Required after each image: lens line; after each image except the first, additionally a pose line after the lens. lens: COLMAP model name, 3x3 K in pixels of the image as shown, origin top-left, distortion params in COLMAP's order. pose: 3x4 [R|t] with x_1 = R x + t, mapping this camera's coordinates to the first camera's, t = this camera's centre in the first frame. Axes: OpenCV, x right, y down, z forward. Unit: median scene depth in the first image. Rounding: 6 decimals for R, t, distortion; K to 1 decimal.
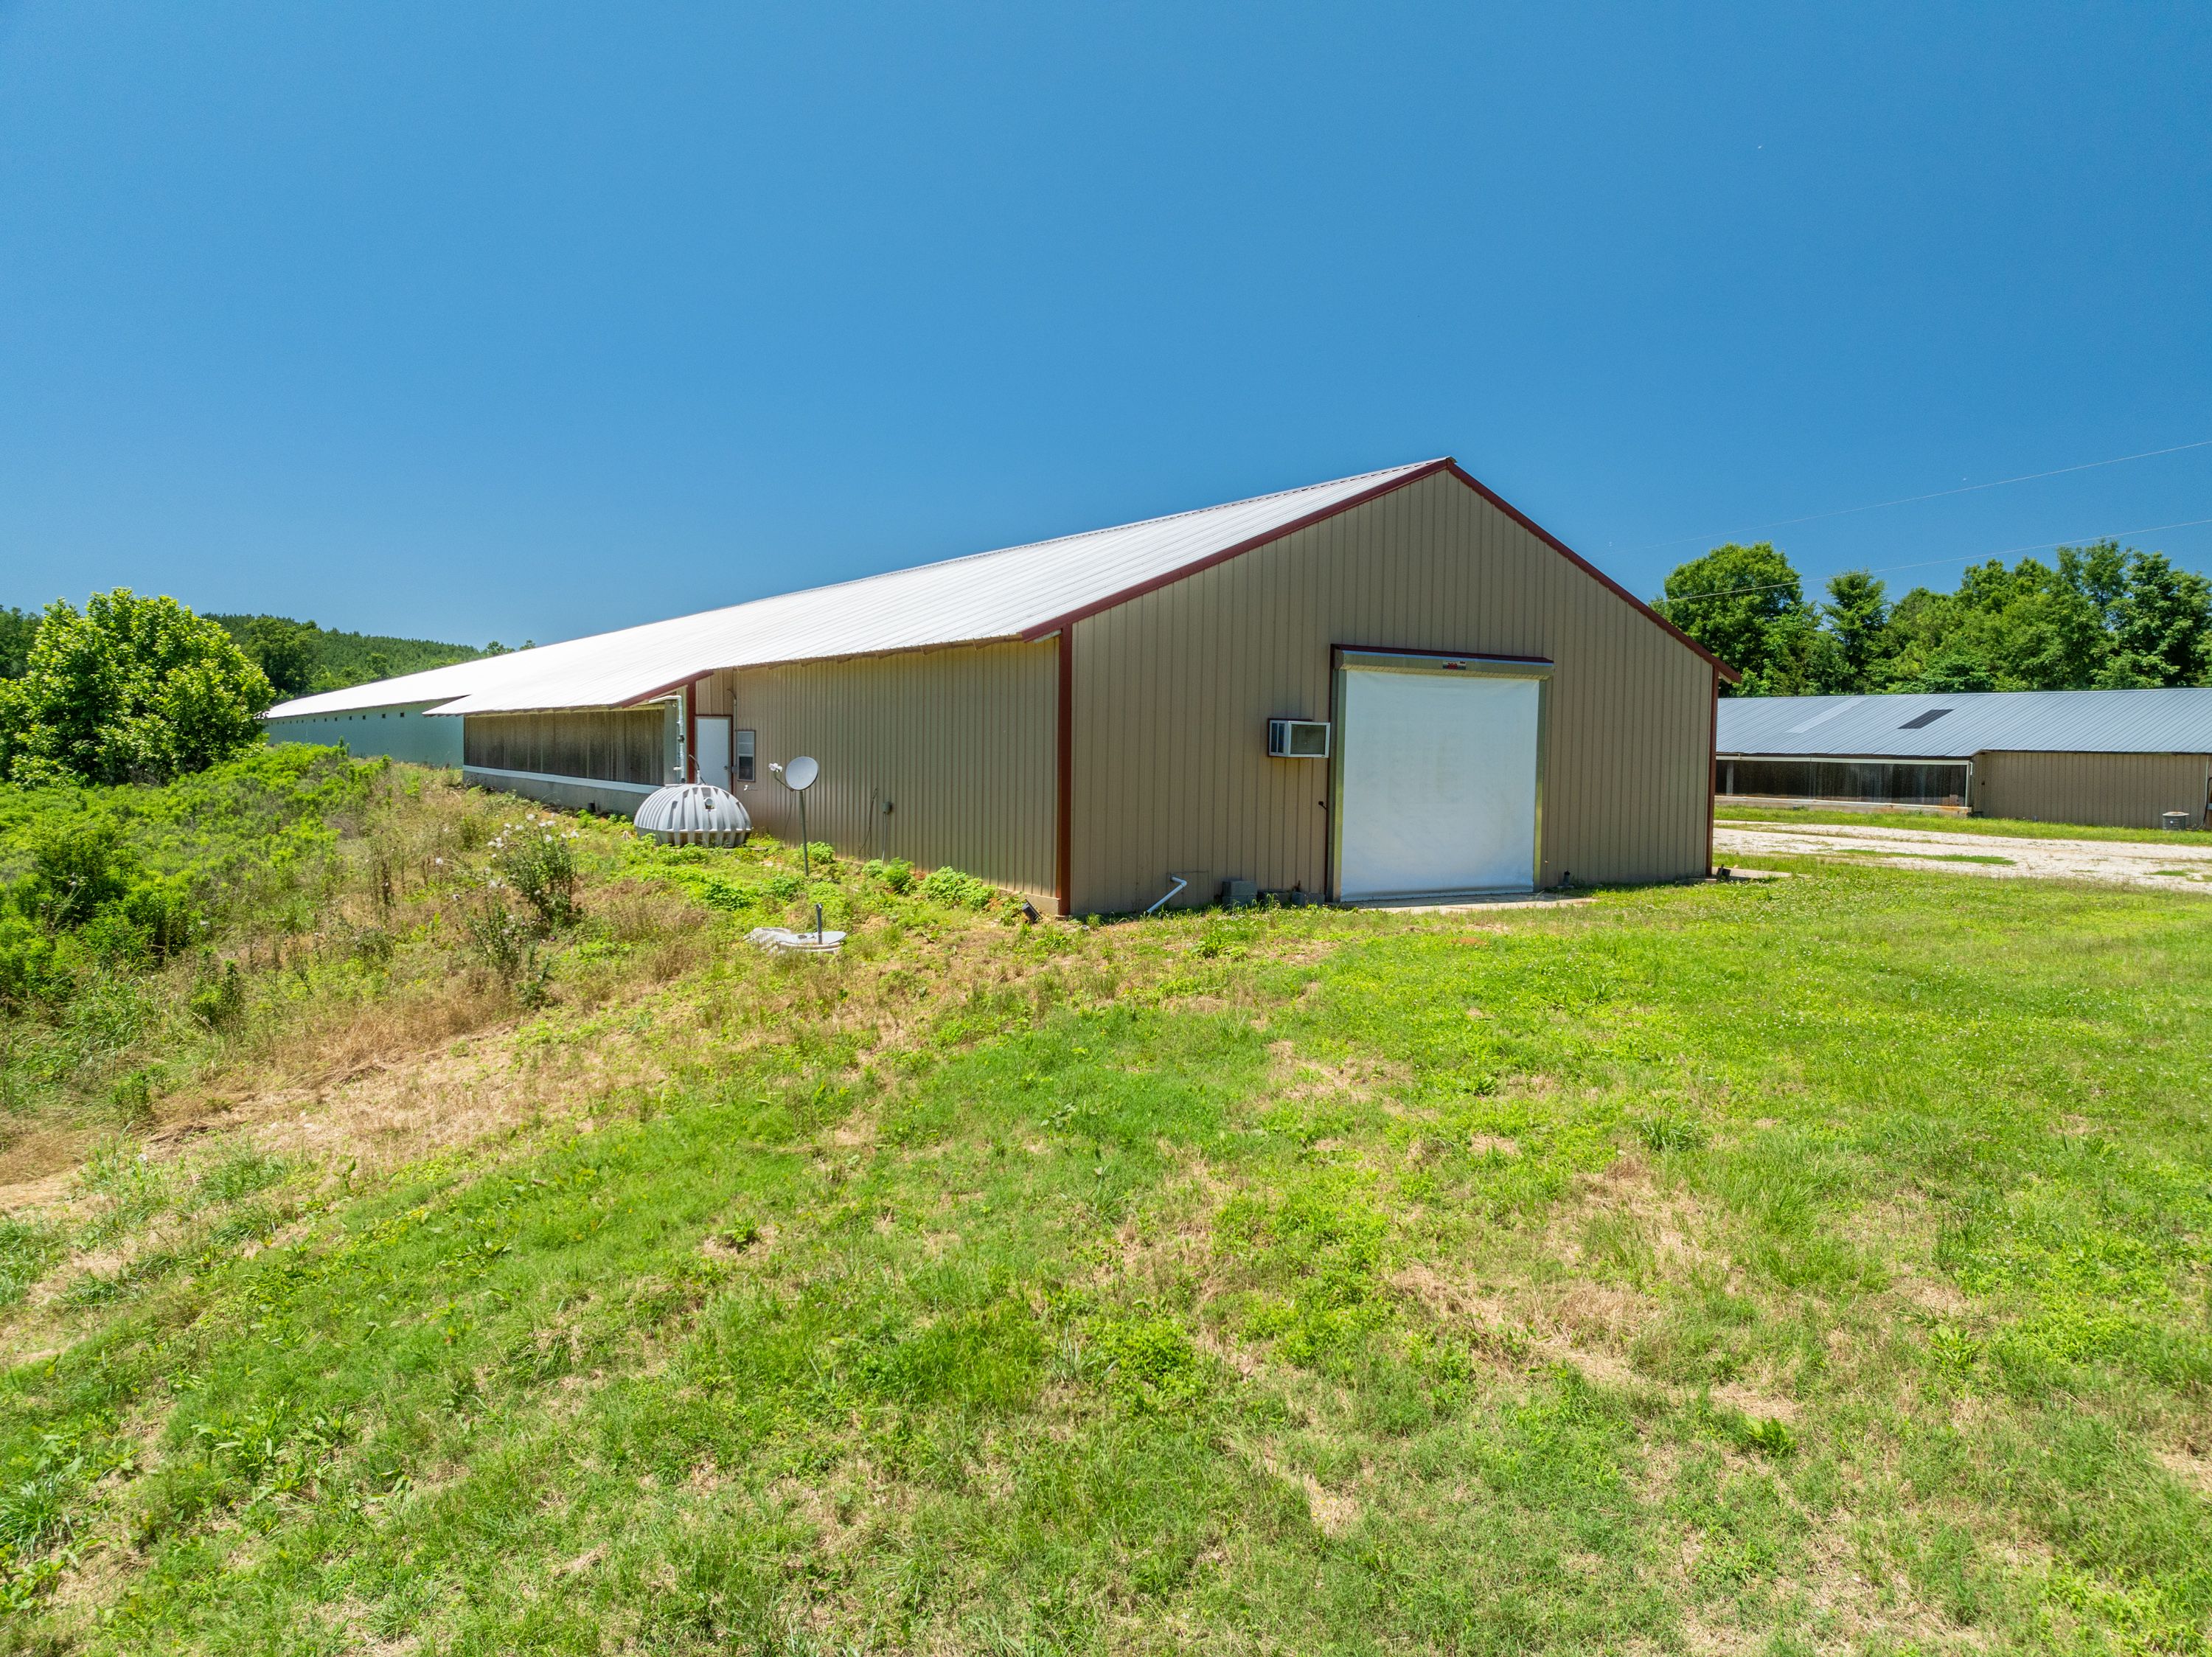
lens RADIAL K [[1563.6, 0, 1106.0], [0, 1563.6, 828.5], [0, 0, 1]] dist [-0.054352, 0.021249]
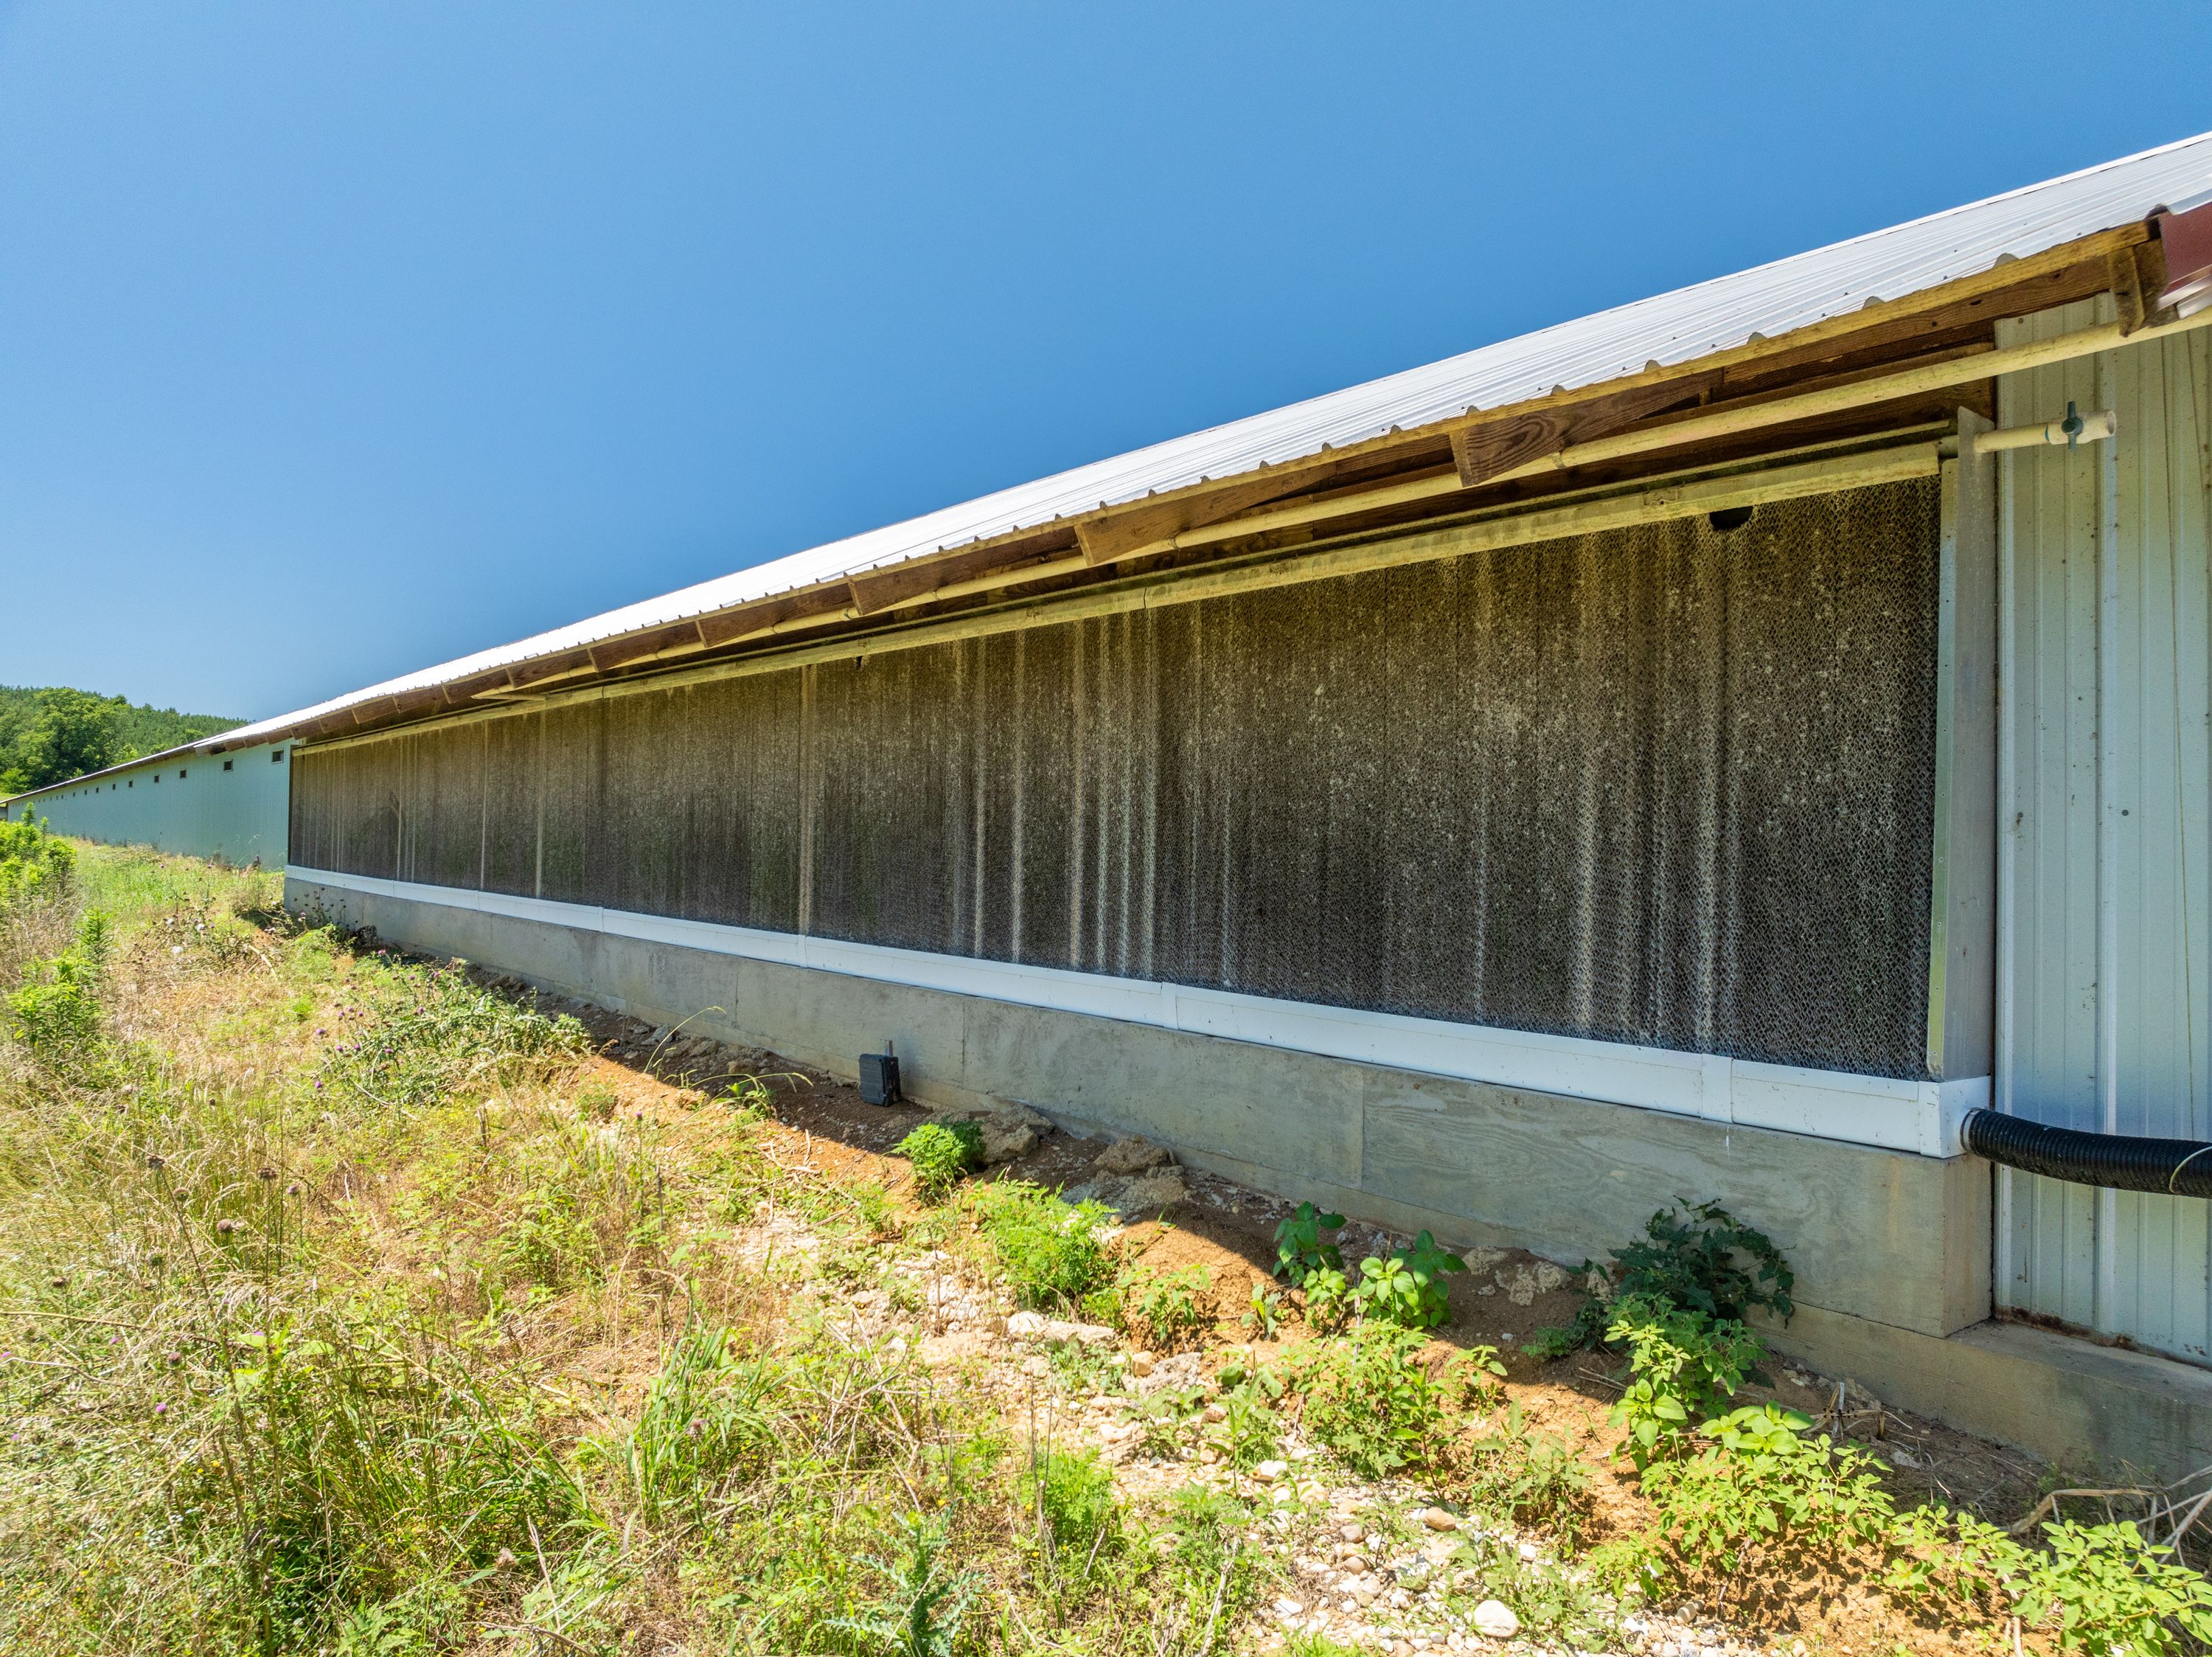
lens RADIAL K [[1555.7, 0, 1106.0], [0, 1555.7, 828.5], [0, 0, 1]] dist [-0.033554, -0.002573]
pose [[0.995666, 0.004751, 0.092884, -0.196627], [0.000836, 0.998197, -0.060020, -0.021711], [-0.093002, 0.059837, 0.993866, 0.480748]]
